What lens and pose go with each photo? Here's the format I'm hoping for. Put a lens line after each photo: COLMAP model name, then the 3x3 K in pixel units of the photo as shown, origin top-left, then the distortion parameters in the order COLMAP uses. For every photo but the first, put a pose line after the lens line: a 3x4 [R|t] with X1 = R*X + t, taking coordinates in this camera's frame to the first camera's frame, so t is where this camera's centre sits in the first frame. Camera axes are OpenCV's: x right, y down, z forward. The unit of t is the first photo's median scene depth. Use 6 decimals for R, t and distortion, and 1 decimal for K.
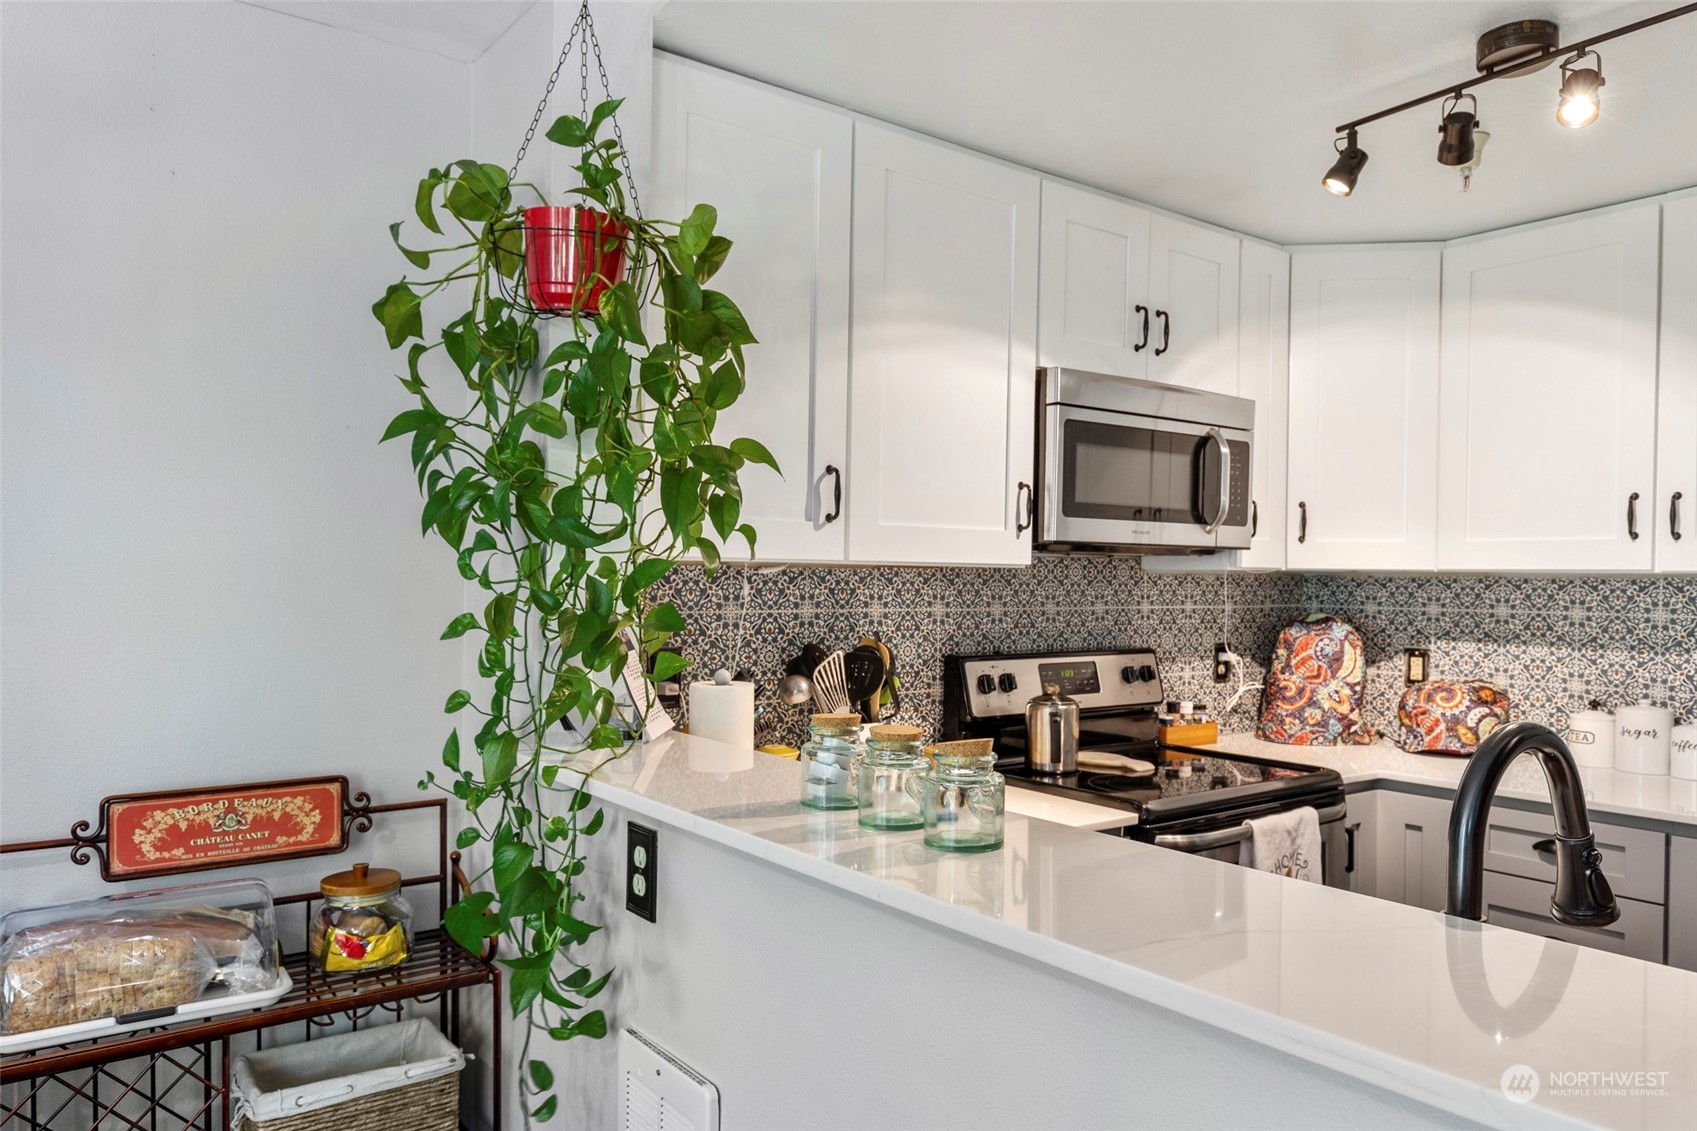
lens RADIAL K [[1176.8, 0, 888.3], [0, 1176.8, 587.8], [0, 0, 1]] dist [0.017373, -0.001708]
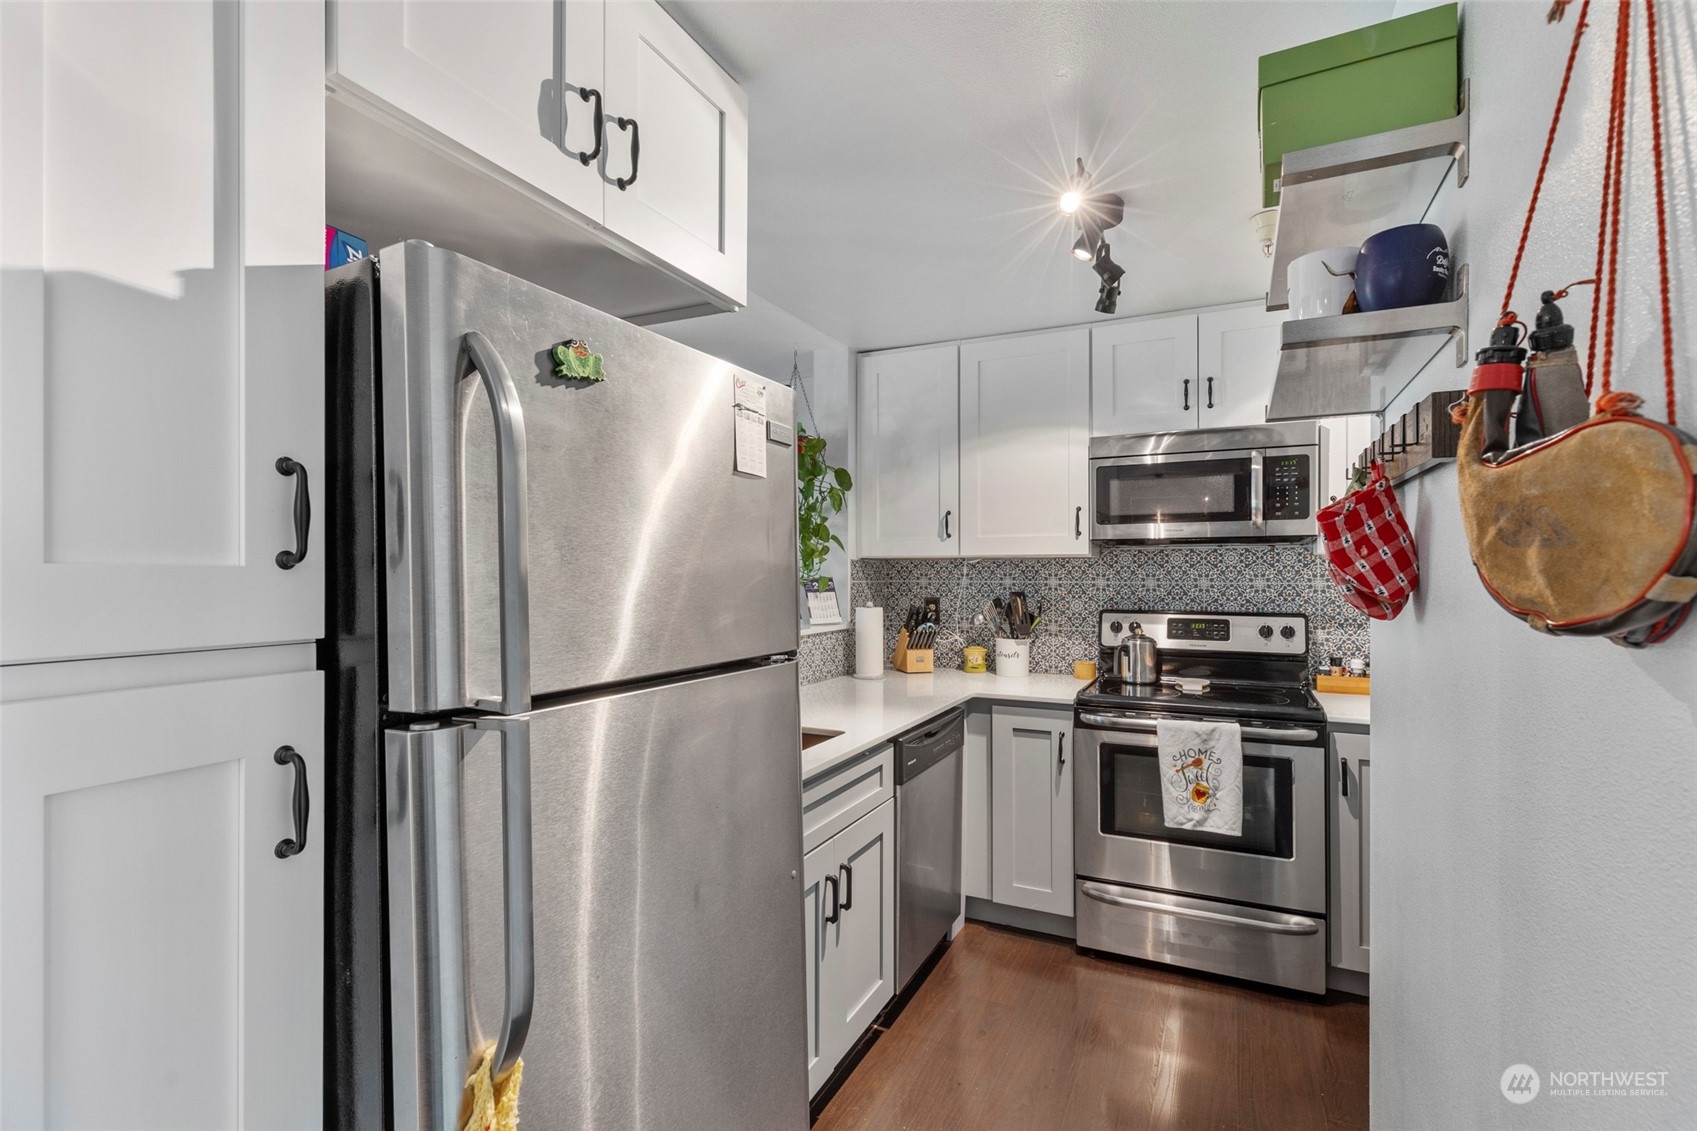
lens RADIAL K [[780.7, 0, 846.1], [0, 780.7, 568.6], [0, 0, 1]] dist [-0.000112, -0.000105]
pose [[0.430801, -0.016705, -0.902293, 0.814788], [-0.003094, 0.999795, -0.019988, 0.020127], [0.902442, 0.011403, 0.430661, 0.159765]]
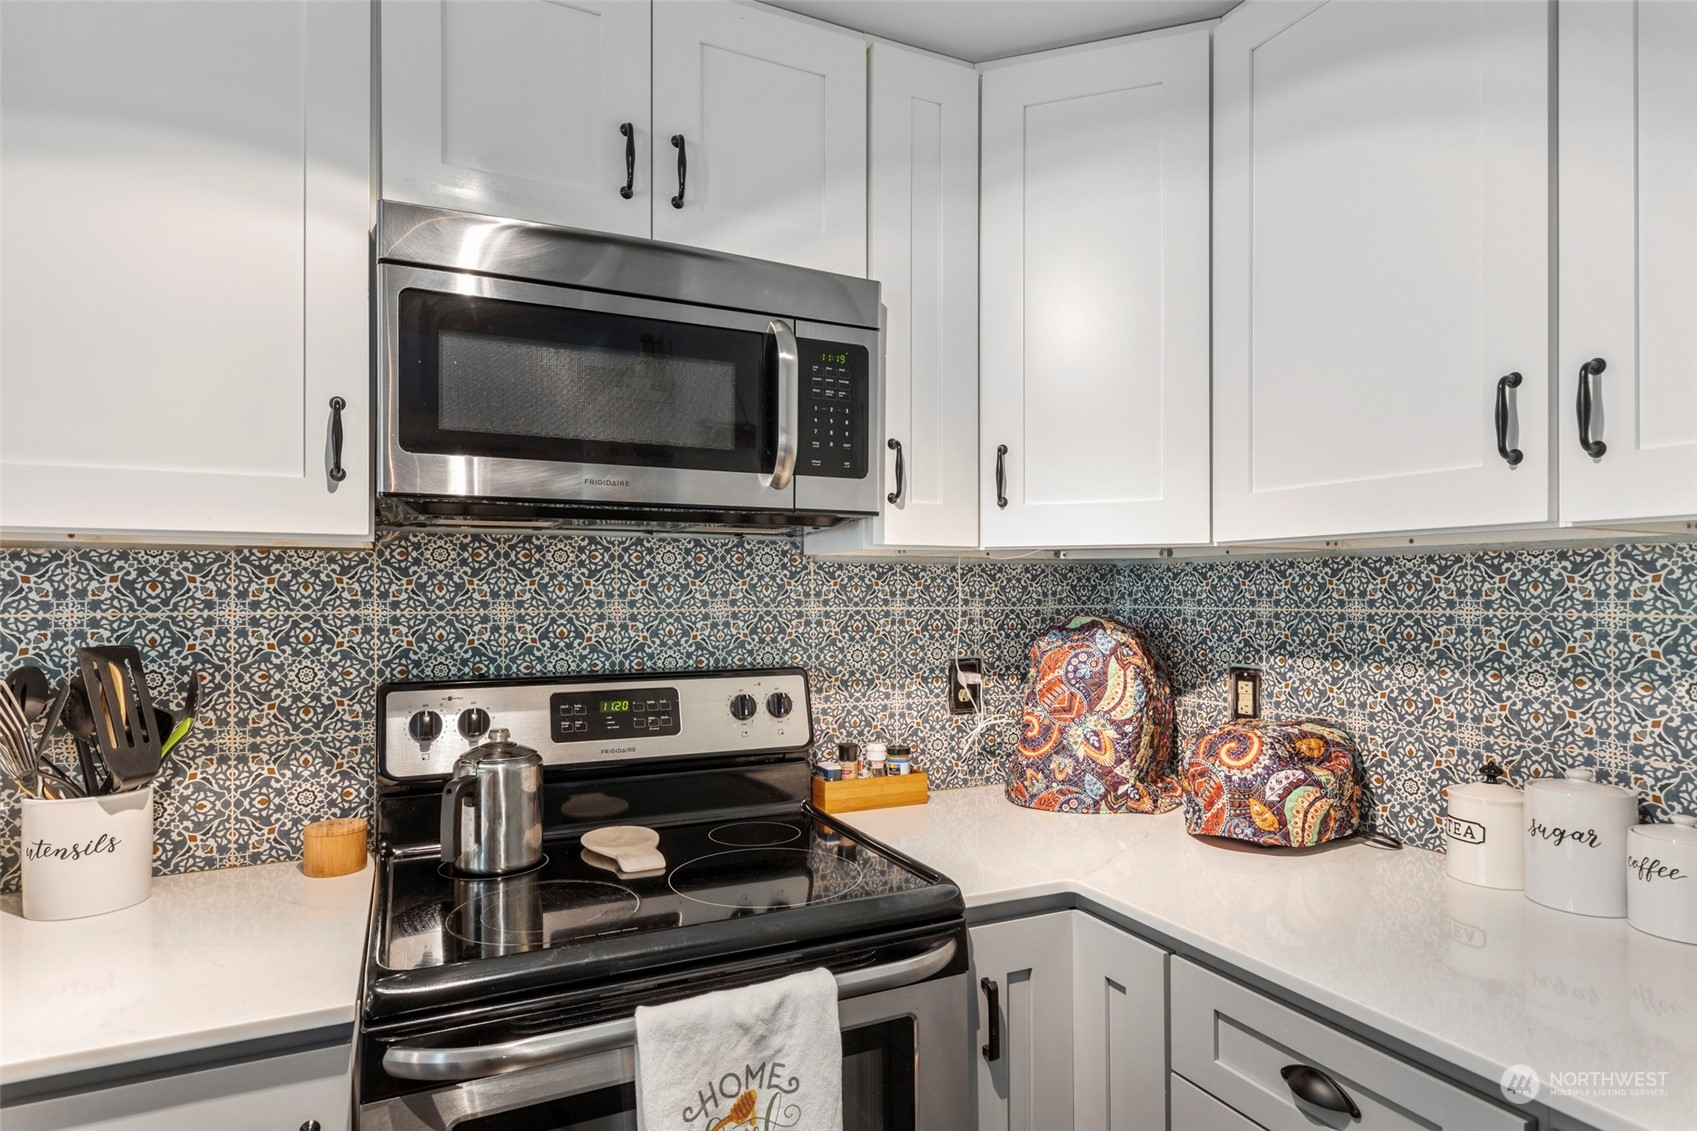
lens RADIAL K [[941.1, 0, 867.2], [0, 941.1, 590.8], [0, 0, 1]] dist [0.006123, 0.001274]
pose [[0.977306, -0.011664, -0.211510, 0.388671], [0.009280, 0.999882, -0.012262, 0.013753], [0.211628, 0.010021, 0.977299, 0.477827]]
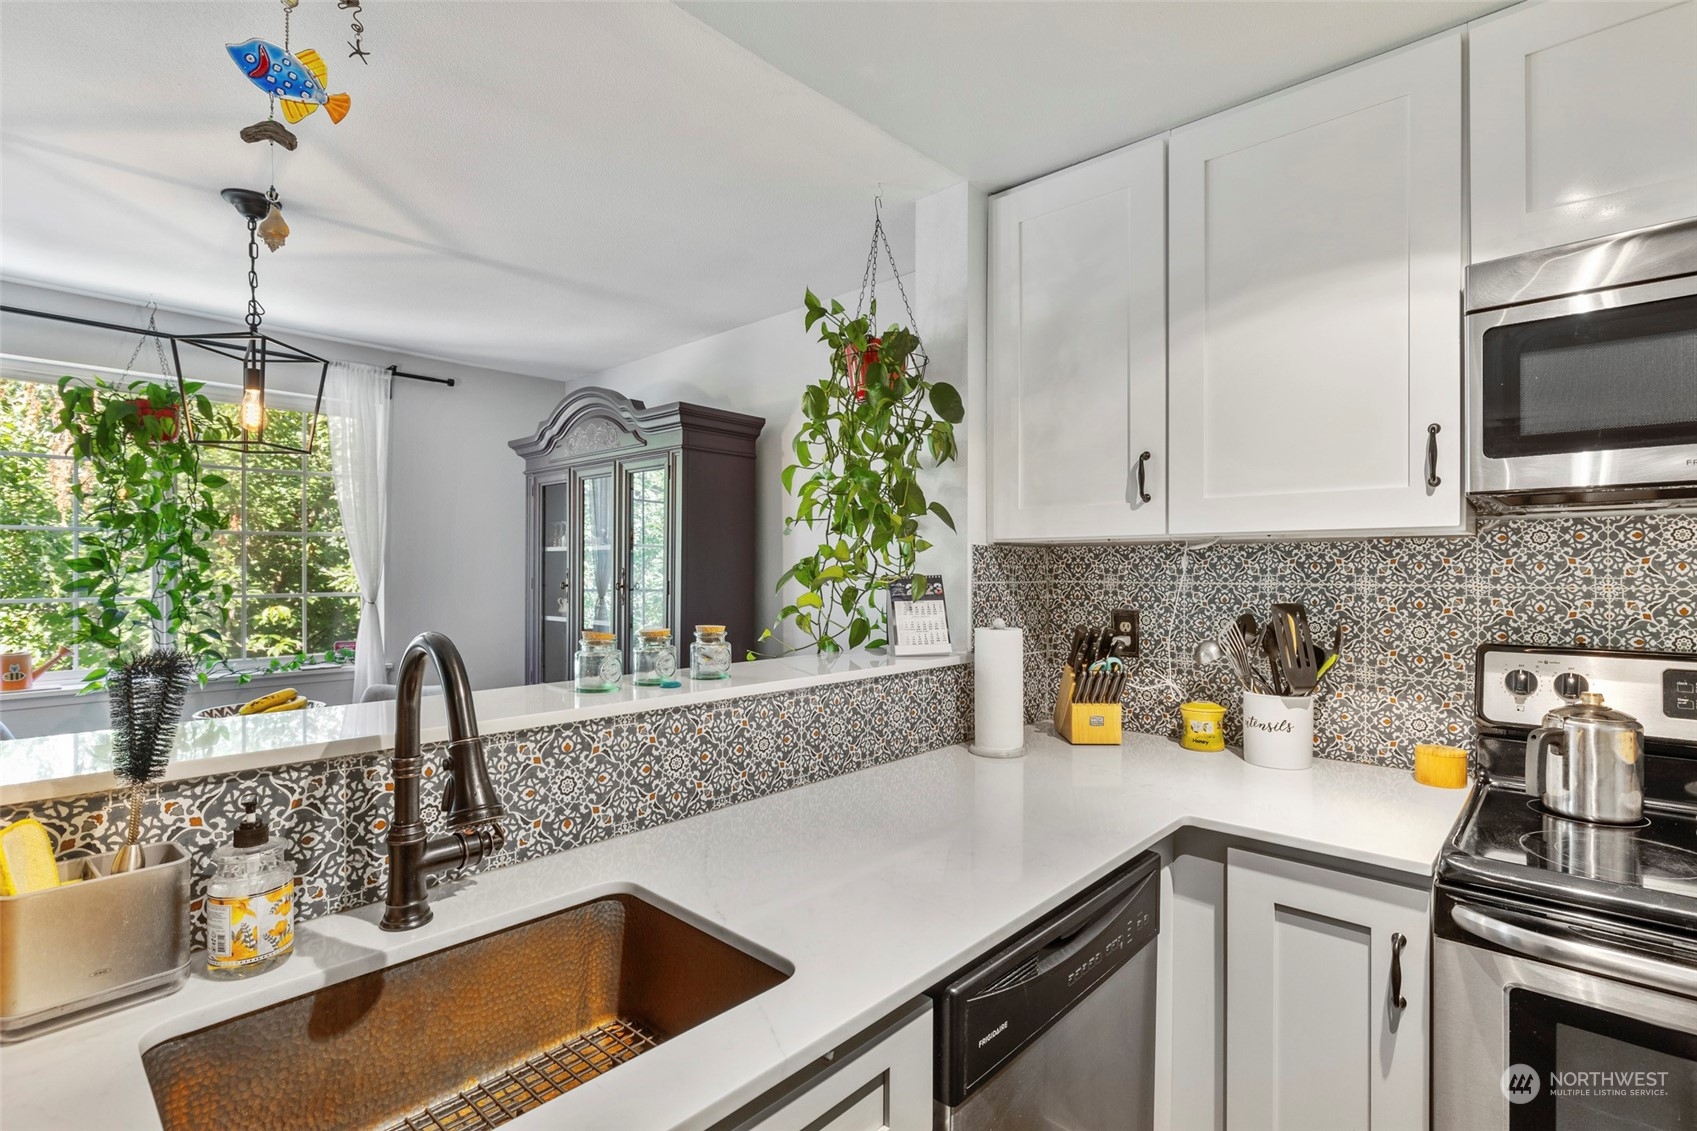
lens RADIAL K [[807.0, 0, 852.2], [0, 807.0, 570.8], [0, 0, 1]] dist [-0.003029, 0.000180]
pose [[0.160387, -0.007667, -0.987024, 0.480920], [-0.005177, 0.999950, -0.008609, 0.013137], [0.987041, 0.006490, 0.160340, 0.423165]]
